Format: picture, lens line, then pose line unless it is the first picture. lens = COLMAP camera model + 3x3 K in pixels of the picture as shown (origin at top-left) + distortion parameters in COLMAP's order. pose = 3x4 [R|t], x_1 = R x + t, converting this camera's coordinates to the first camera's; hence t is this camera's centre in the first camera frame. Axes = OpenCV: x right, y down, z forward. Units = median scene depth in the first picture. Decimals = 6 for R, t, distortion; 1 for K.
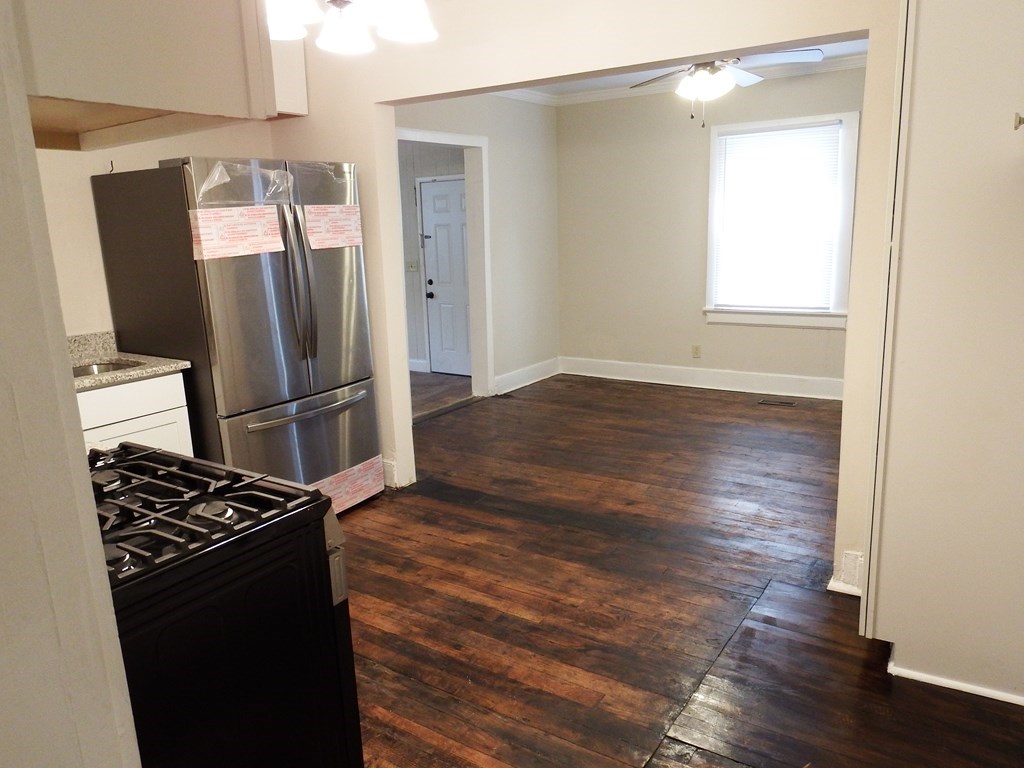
lens RADIAL K [[749.2, 0, 512.0], [0, 749.2, 384.0], [0, 0, 1]] dist [-0.010128, -0.012647]
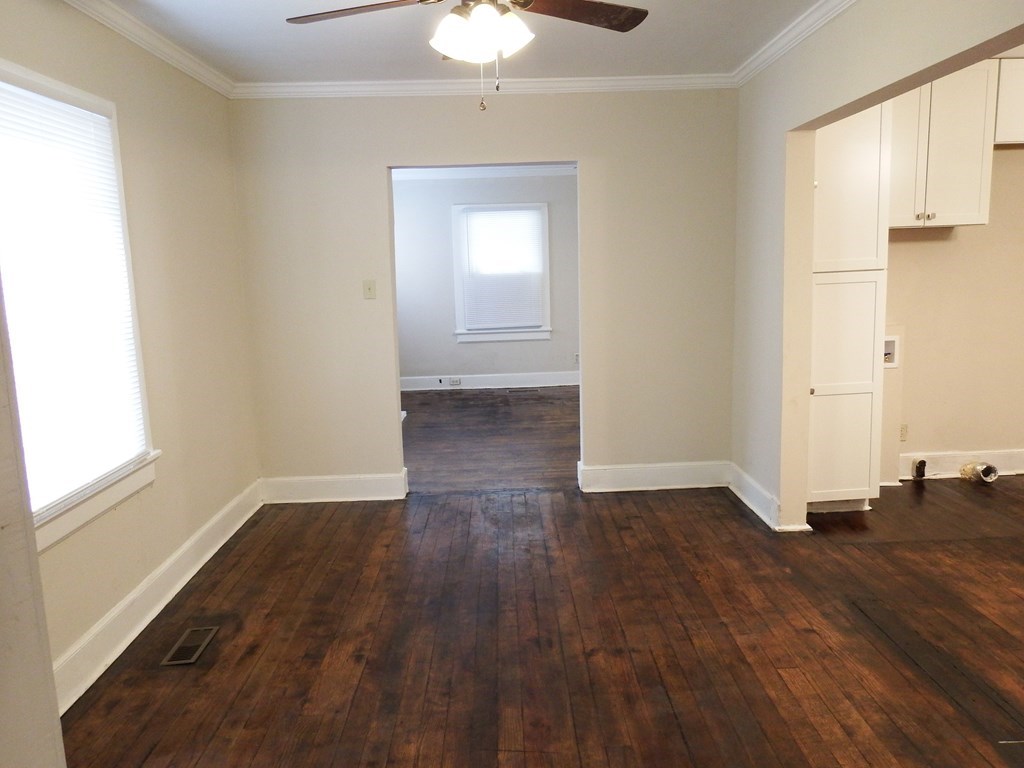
lens RADIAL K [[749.2, 0, 512.0], [0, 749.2, 384.0], [0, 0, 1]] dist [-0.010128, -0.012647]
pose [[-0.573995, -0.078248, 0.815112, -0.299458], [0.228485, 0.940584, 0.251190, -0.375351], [-0.786336, 0.330422, -0.522012, 1.768317]]
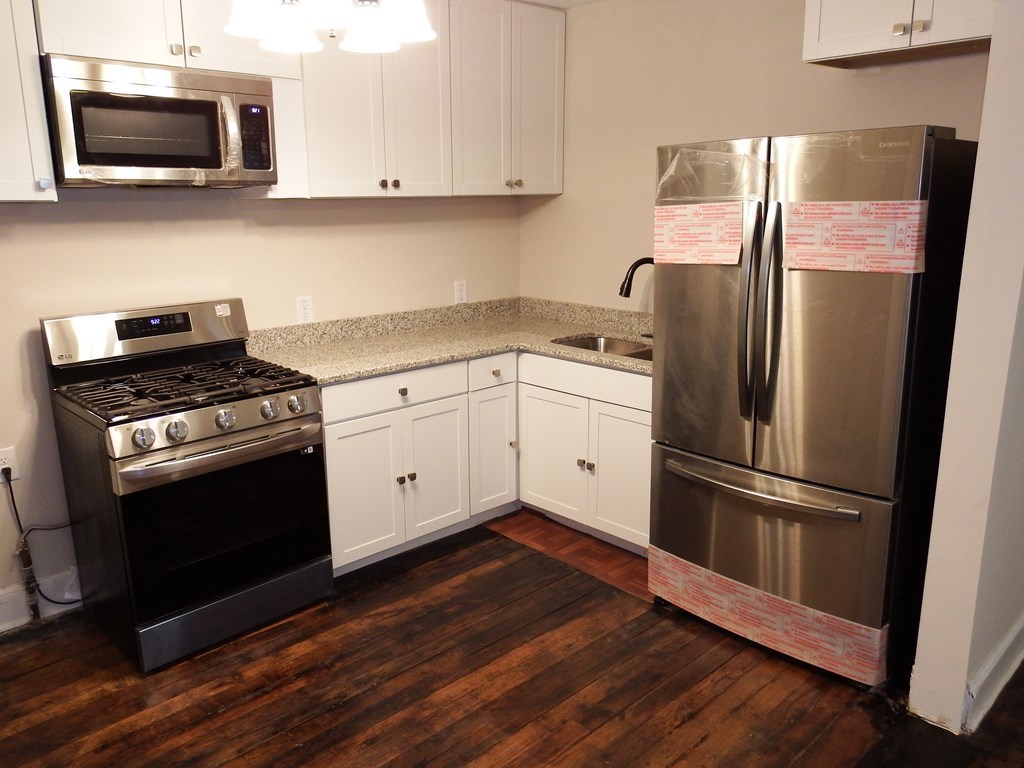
lens RADIAL K [[779.5, 0, 525.8], [0, 779.5, 384.9], [0, 0, 1]] dist [-0.000992, 0.000306]
pose [[-0.205678, 0.261506, -0.943033, 0.484133], [-0.192649, 0.933960, 0.301008, -0.256590], [0.959470, 0.243585, -0.141716, 0.934326]]
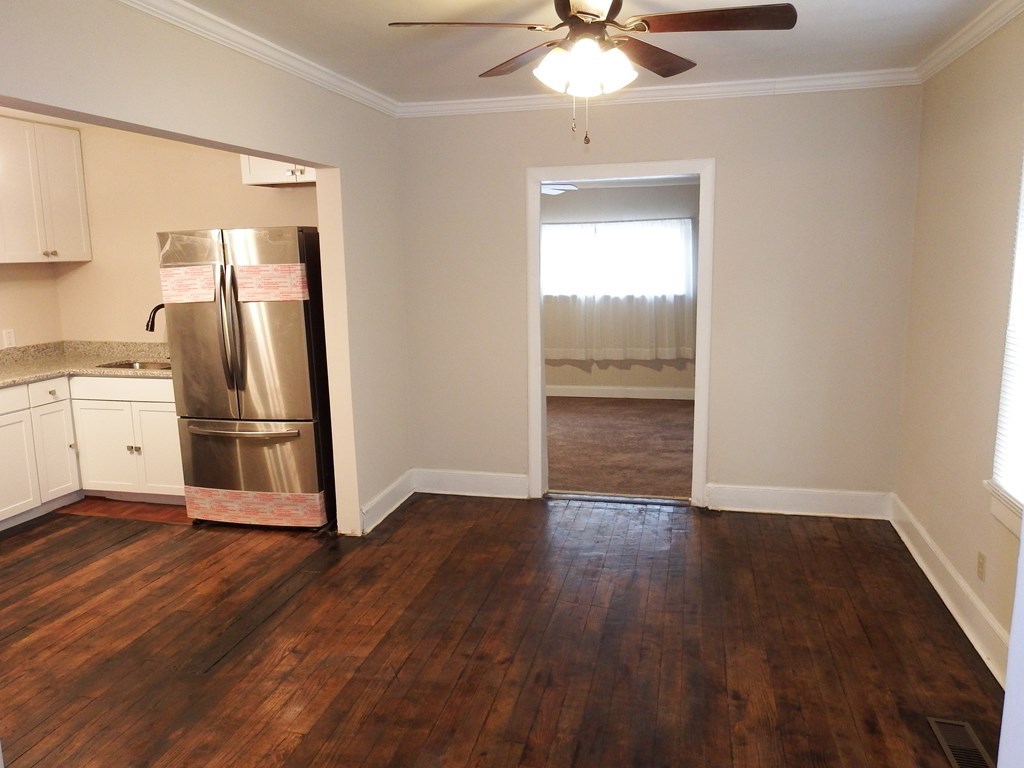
lens RADIAL K [[732.2, 0, 512.0], [0, 732.2, 384.0], [0, 0, 1]] dist [-0.009461, -0.001045]
pose [[0.350526, 0.189995, -0.917079, 1.022361], [-0.193737, 0.972736, 0.127476, -0.295314], [0.916296, 0.132989, 0.377778, 1.008966]]
